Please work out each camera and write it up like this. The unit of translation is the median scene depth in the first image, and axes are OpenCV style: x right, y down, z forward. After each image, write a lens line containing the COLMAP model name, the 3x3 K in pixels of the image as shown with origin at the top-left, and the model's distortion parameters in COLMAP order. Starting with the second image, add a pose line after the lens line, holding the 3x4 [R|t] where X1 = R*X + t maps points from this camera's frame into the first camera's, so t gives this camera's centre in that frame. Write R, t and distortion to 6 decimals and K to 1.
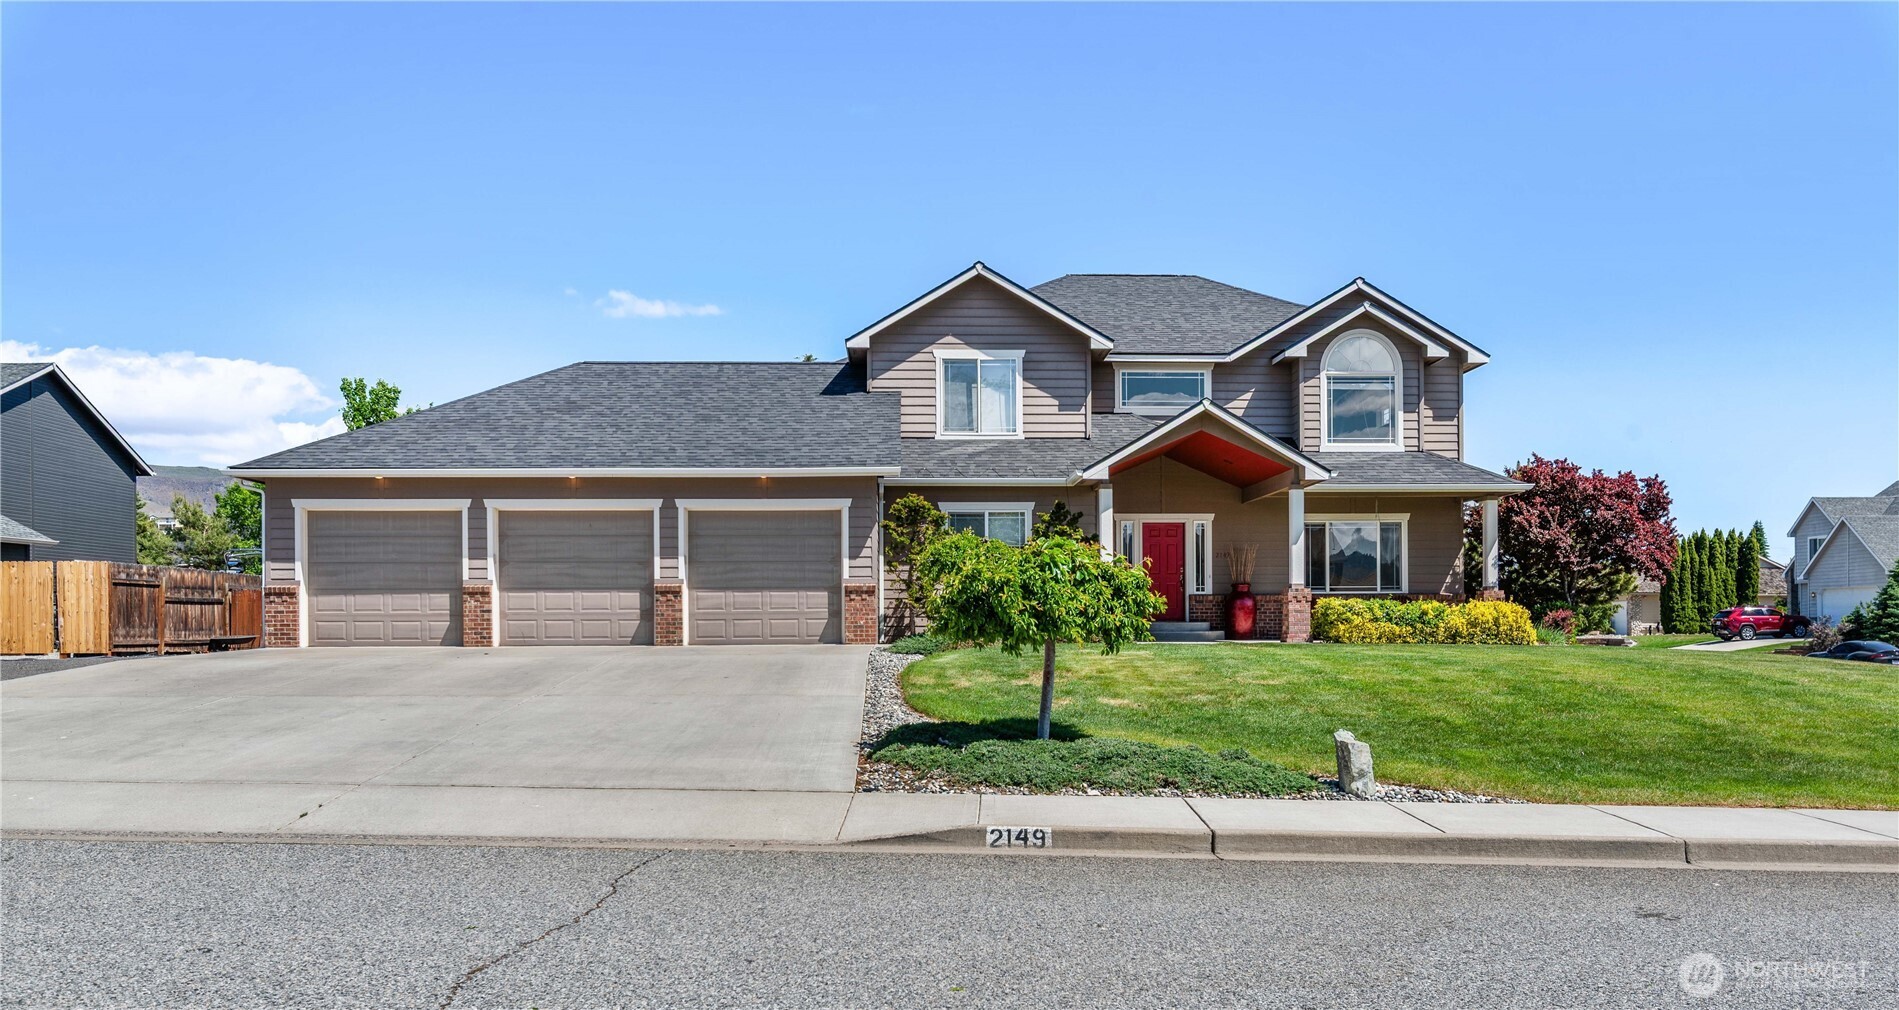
lens RADIAL K [[1301.6, 0, 968.4], [0, 1301.6, 618.0], [0, 0, 1]] dist [-0.002075, -0.001342]
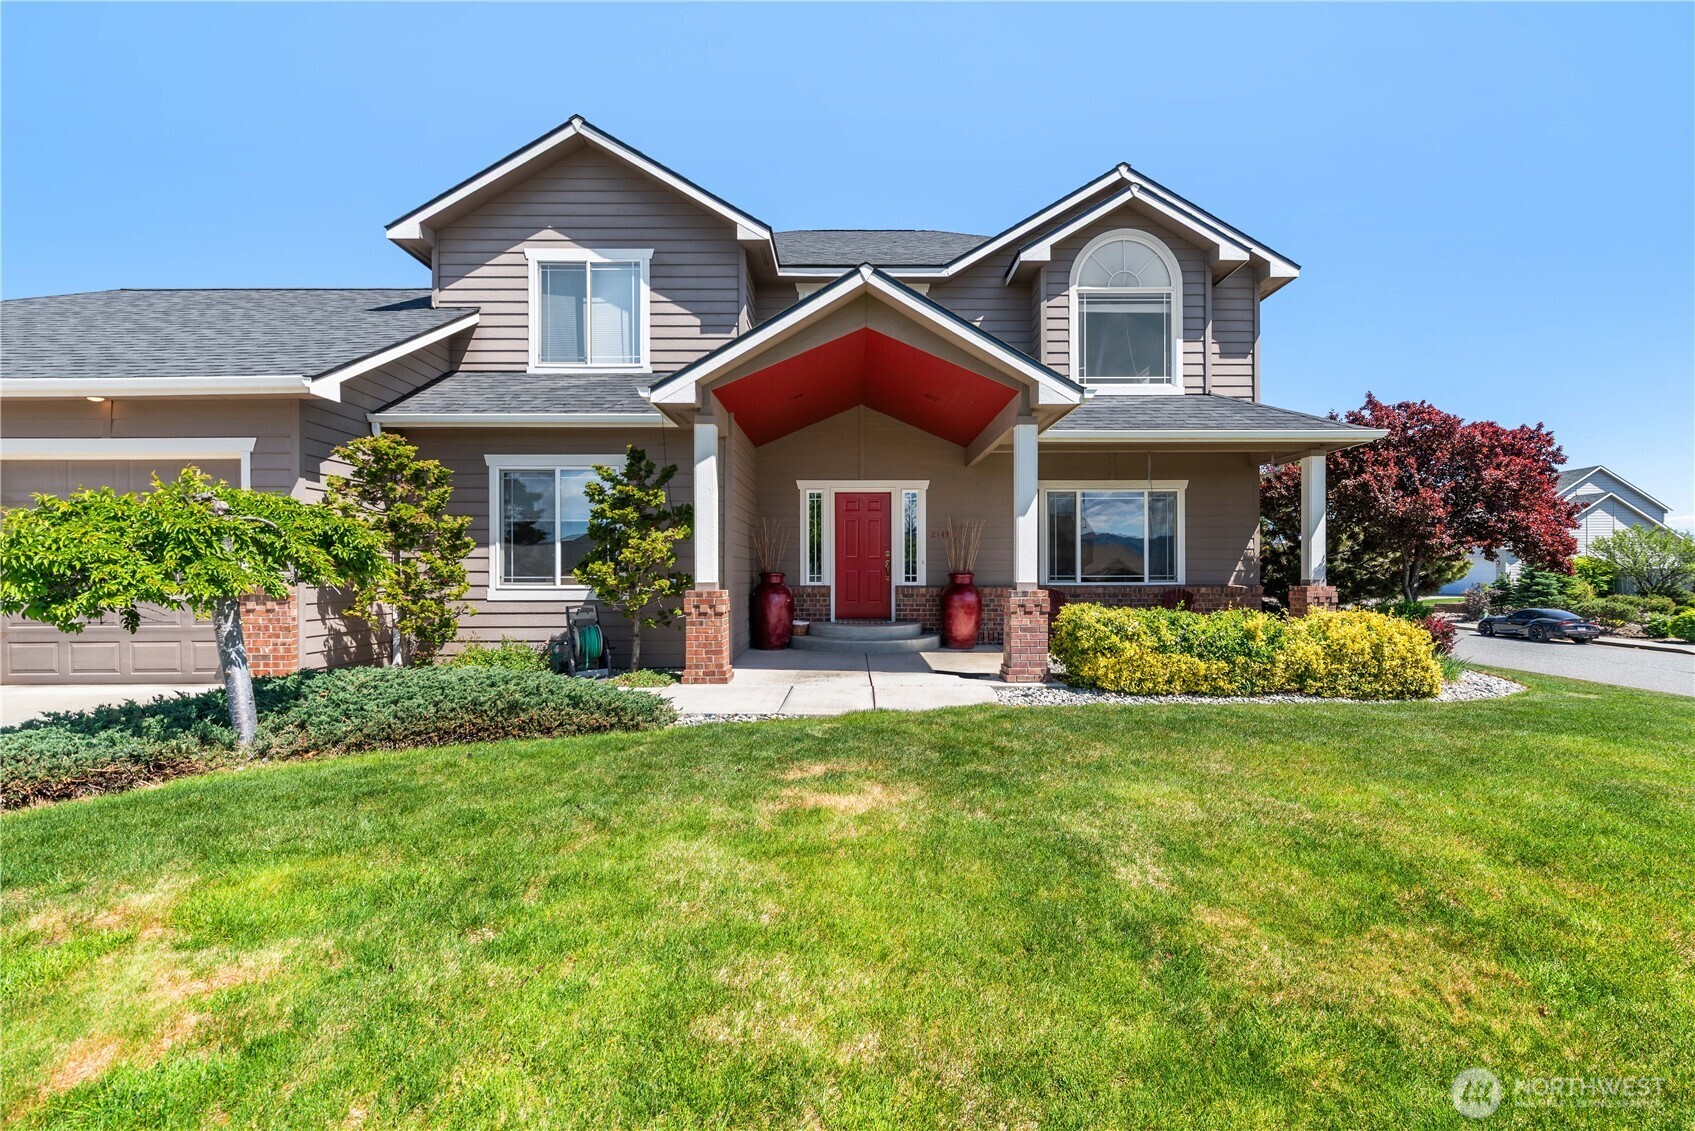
lens RADIAL K [[729.8, 0, 848.9], [0, 729.8, 575.1], [0, 0, 1]] dist [-0.001049, -0.000571]
pose [[0.999274, 0.002745, -0.038010, 0.166922], [-0.002512, 0.999978, 0.006182, -0.028588], [0.038026, -0.006082, 0.999258, 0.600341]]
